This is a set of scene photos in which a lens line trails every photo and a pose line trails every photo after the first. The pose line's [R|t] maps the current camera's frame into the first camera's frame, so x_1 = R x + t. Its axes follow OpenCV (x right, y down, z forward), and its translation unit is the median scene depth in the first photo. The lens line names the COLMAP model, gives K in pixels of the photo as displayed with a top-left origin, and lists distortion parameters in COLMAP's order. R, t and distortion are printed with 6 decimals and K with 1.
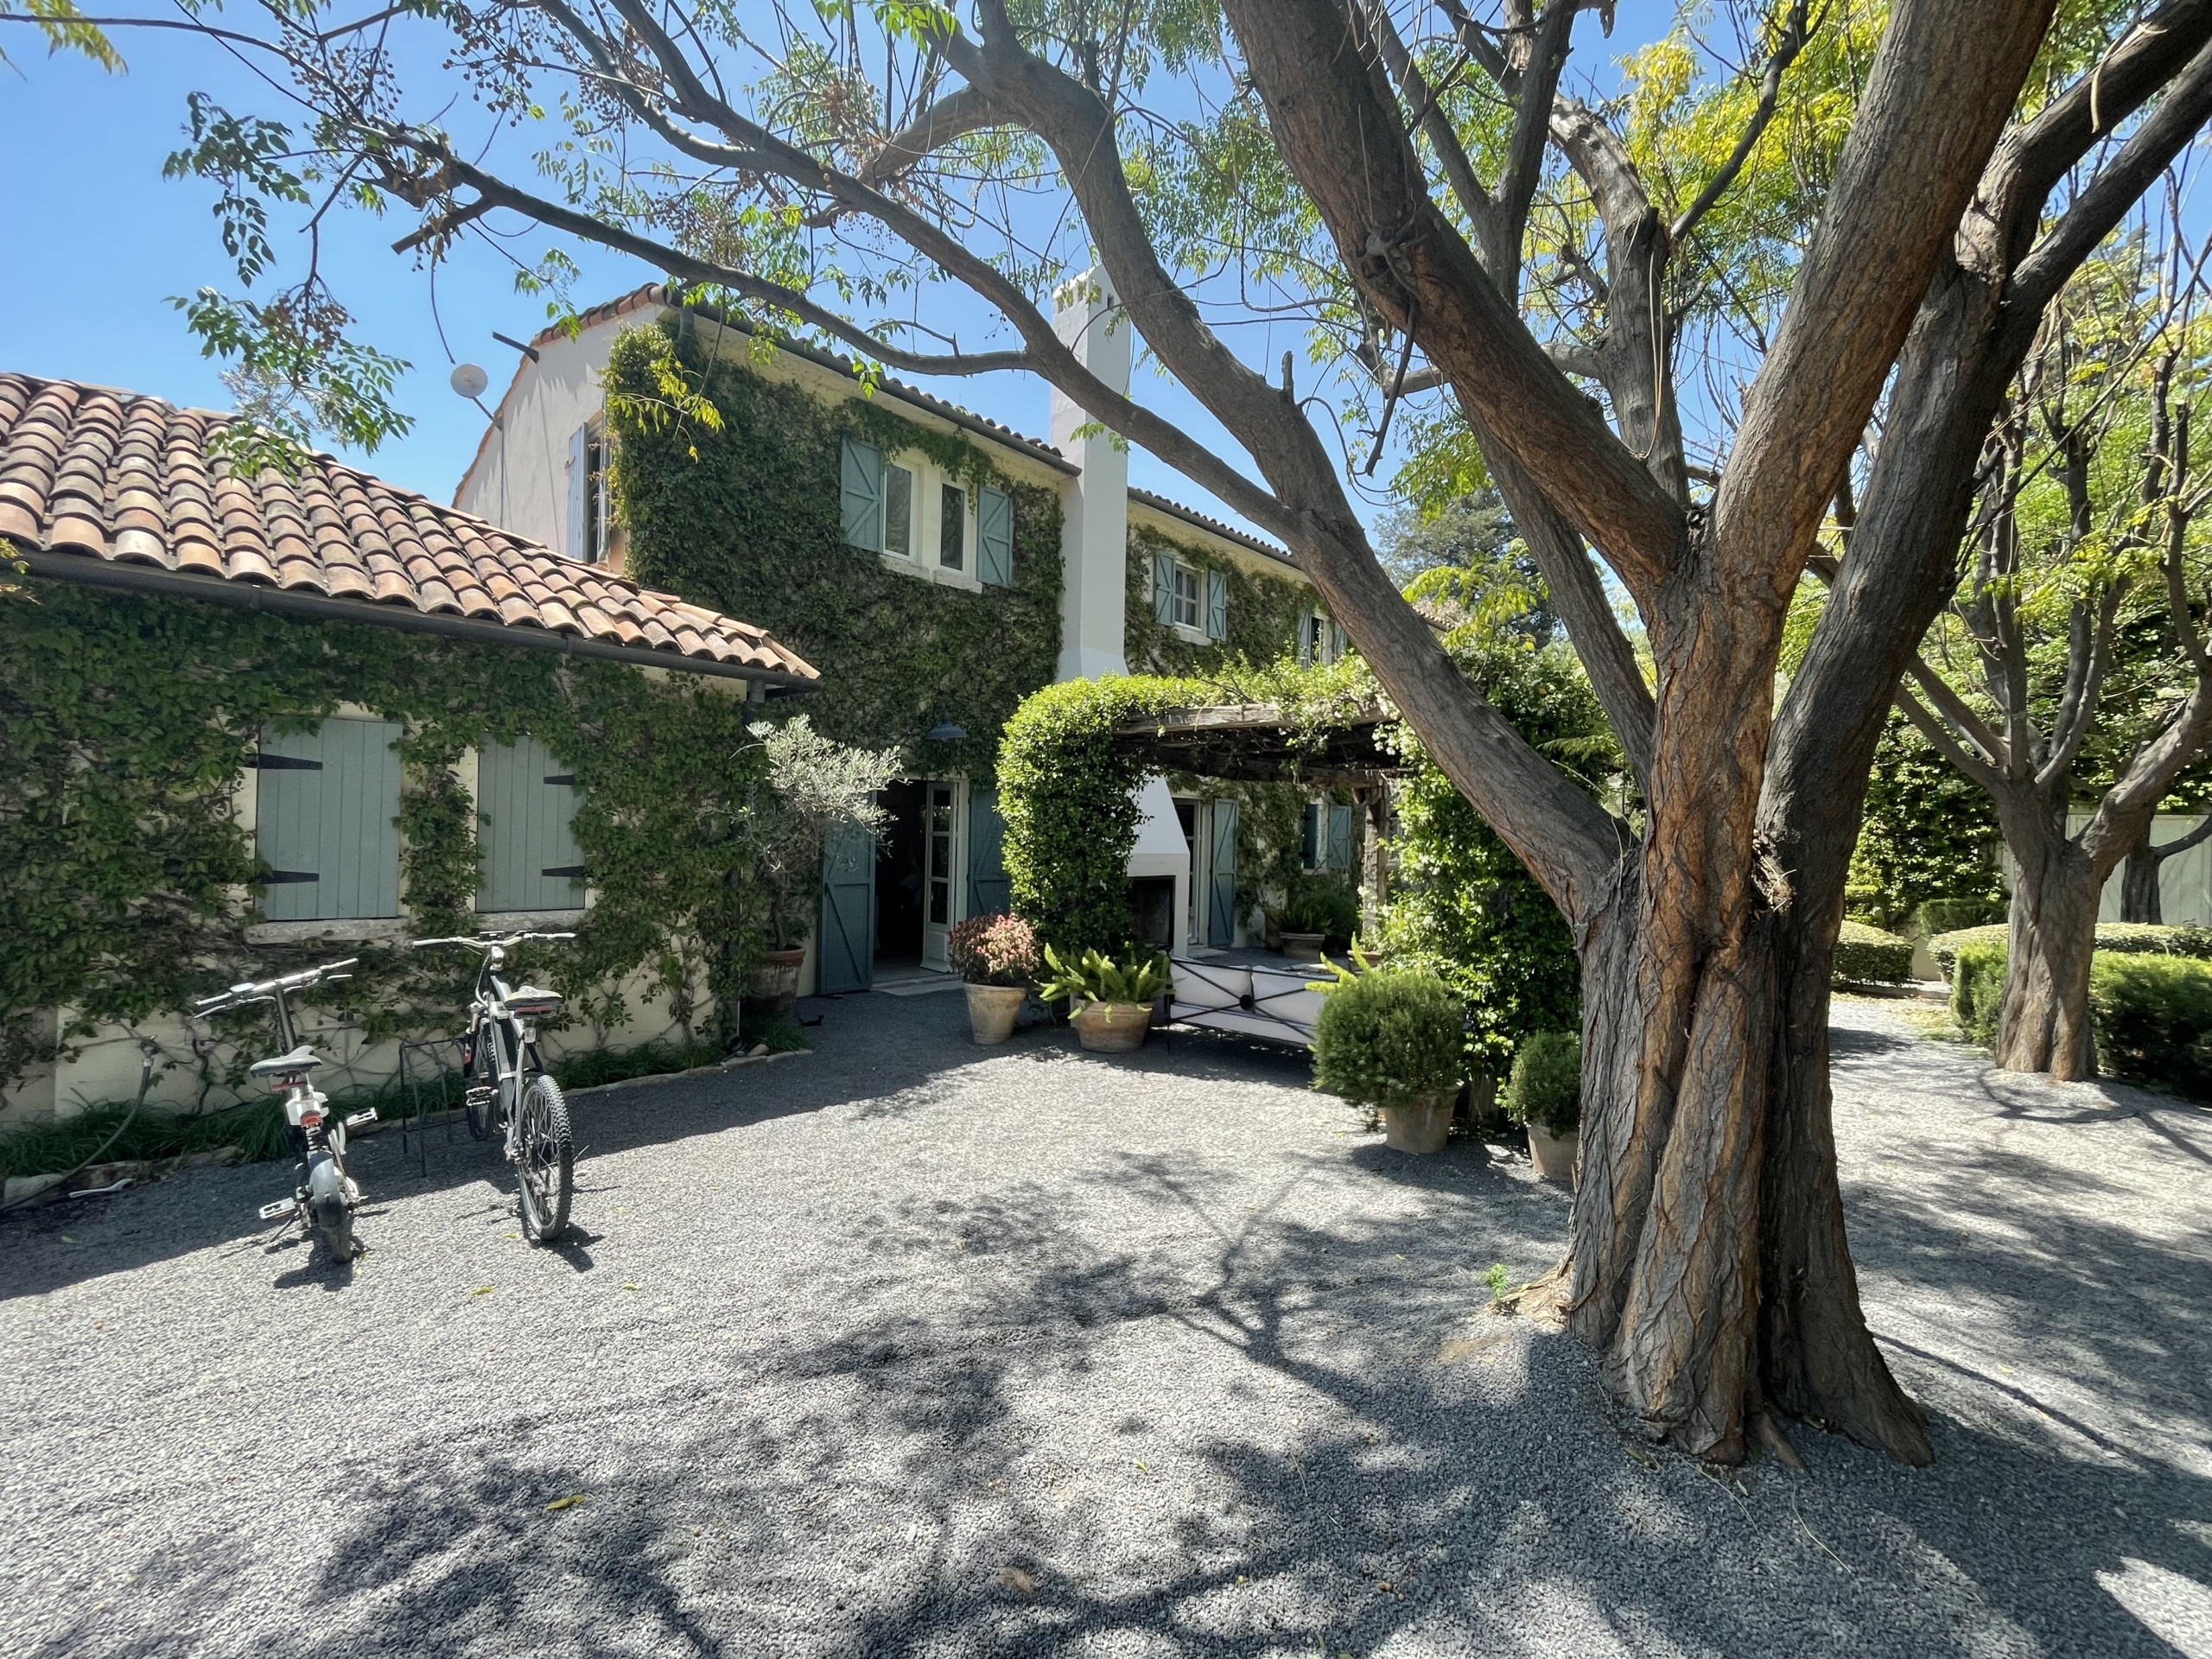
lens RADIAL K [[905.6, 0, 1107.6], [0, 905.6, 828.7], [0, 0, 1]] dist [-0.005376, 0.000564]
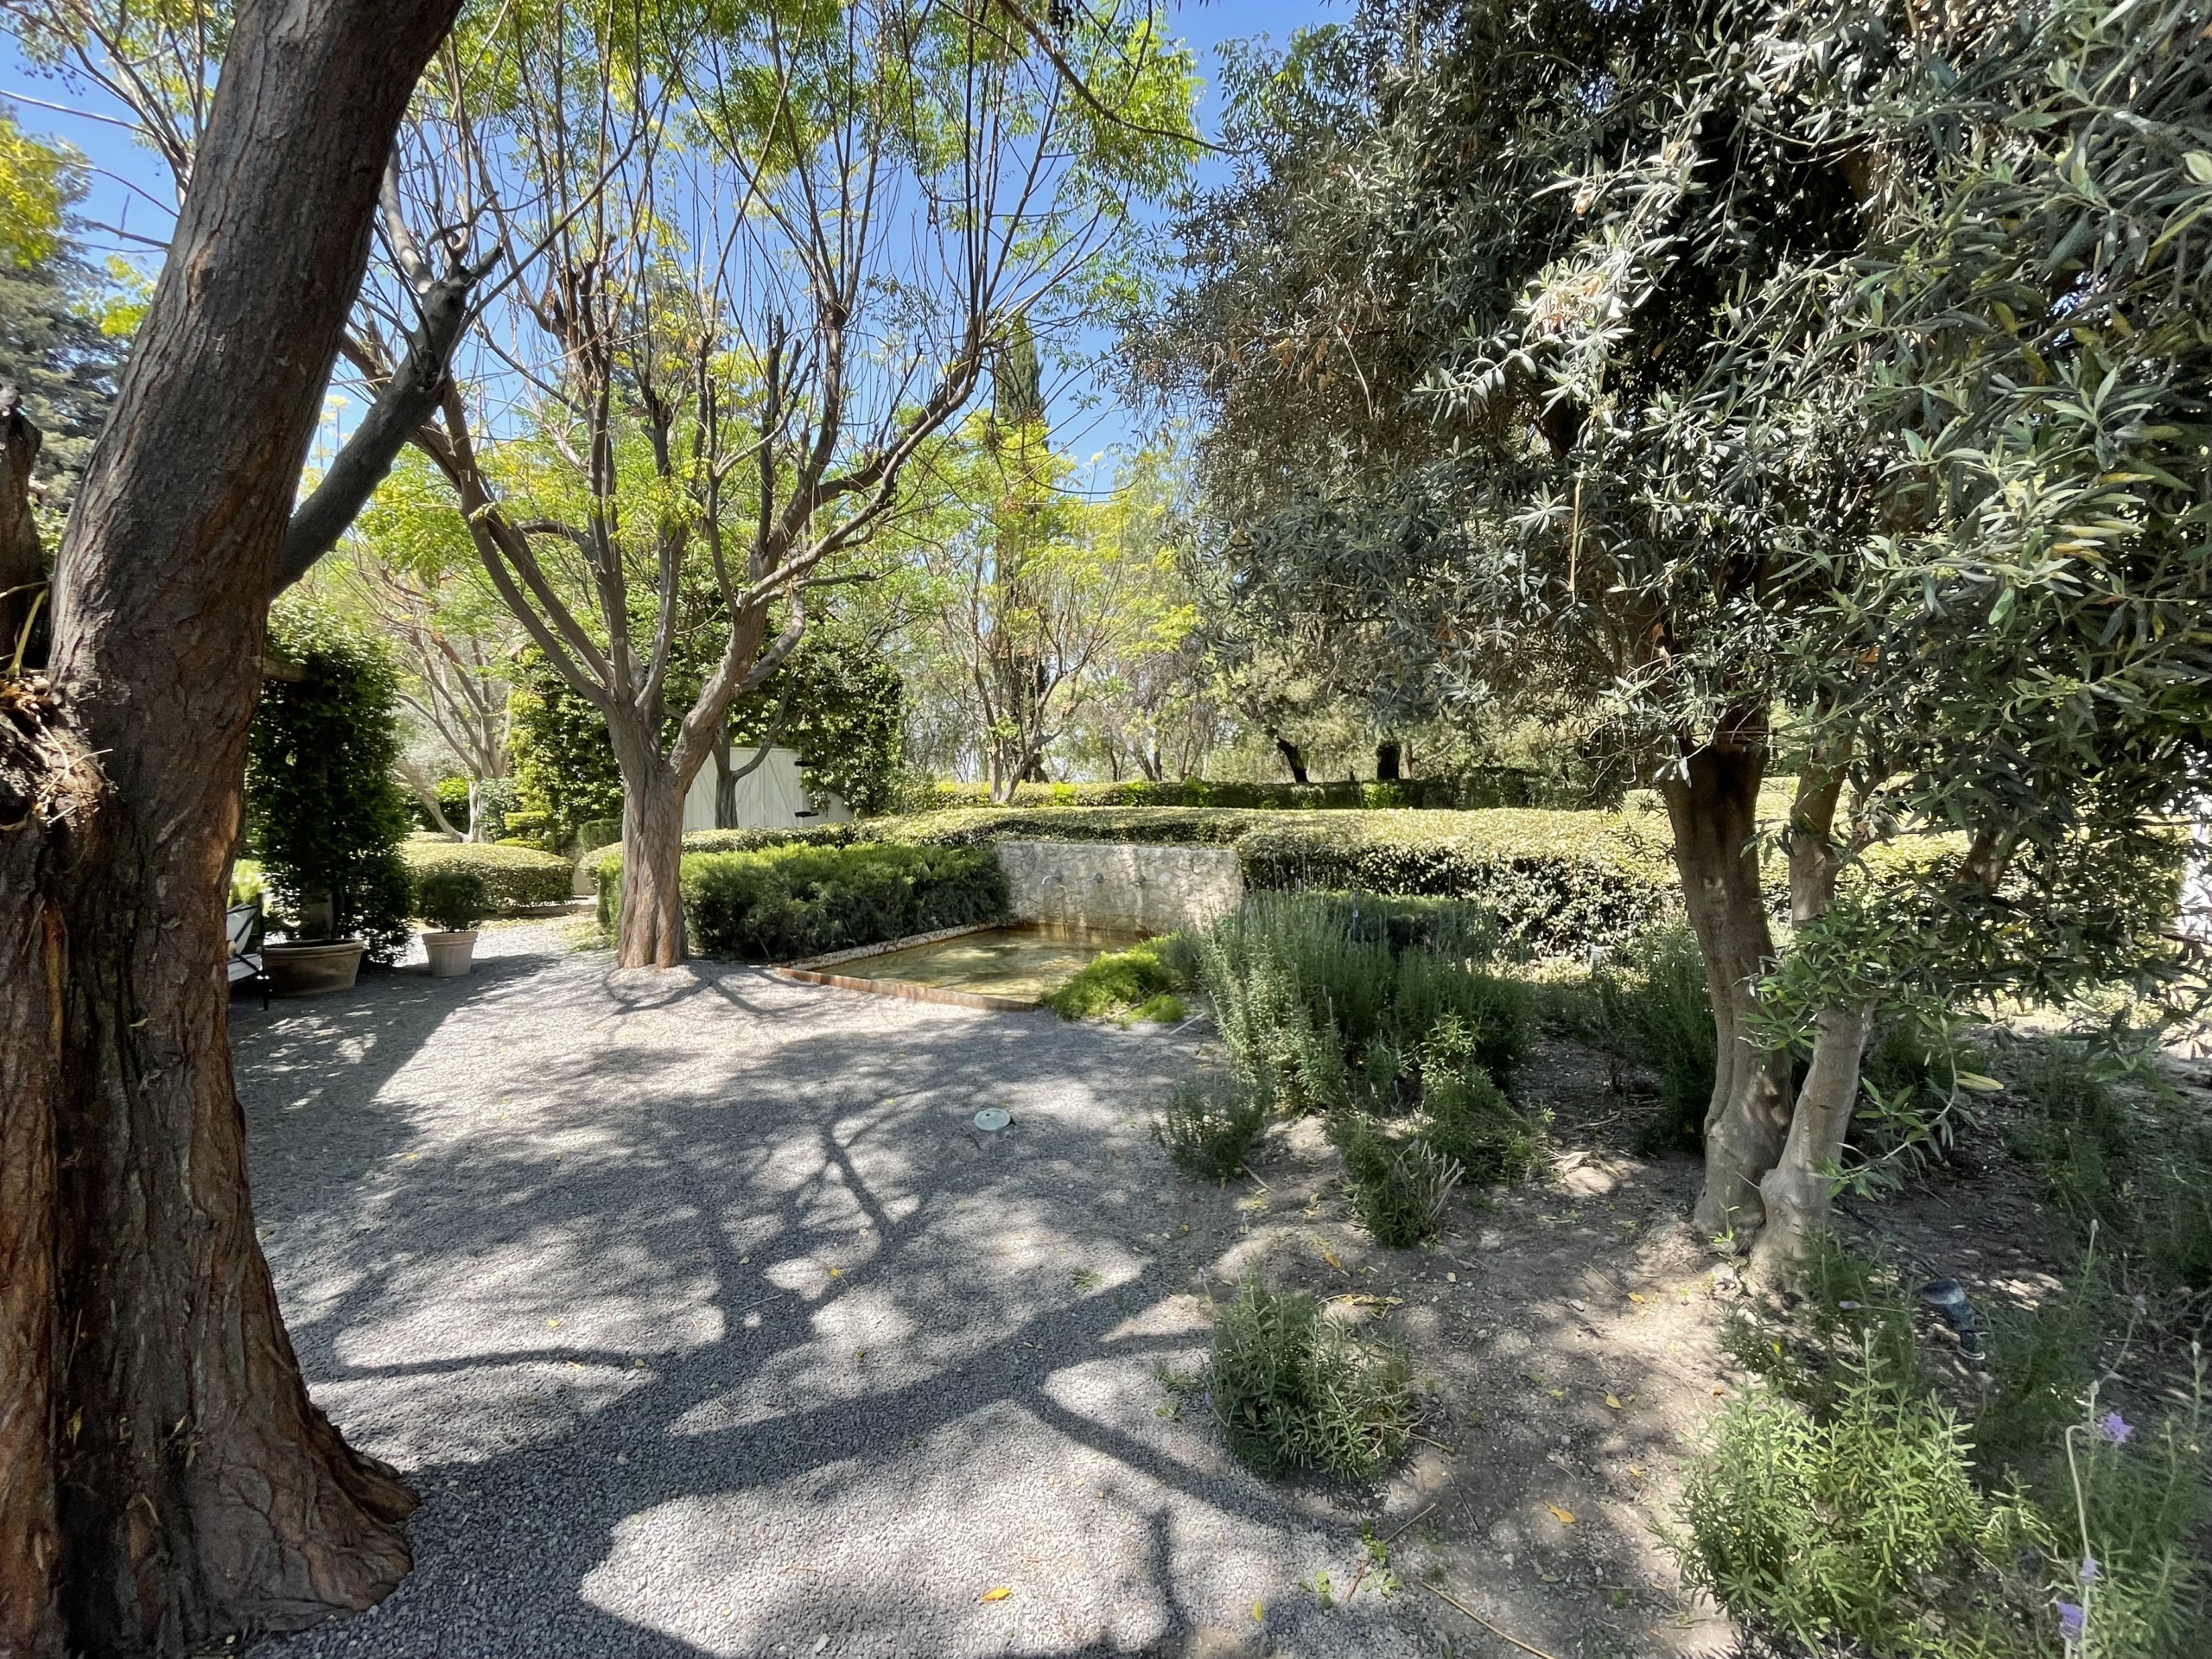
lens RADIAL K [[905.6, 0, 1092.3], [0, 905.6, 824.7], [0, 0, 1]] dist [-0.005376, 0.000564]
pose [[0.343810, -0.061249, 0.937040, 0.187639], [0.000442, 0.997881, 0.065064, 0.023313], [-0.939039, -0.021955, 0.343108, 0.099996]]
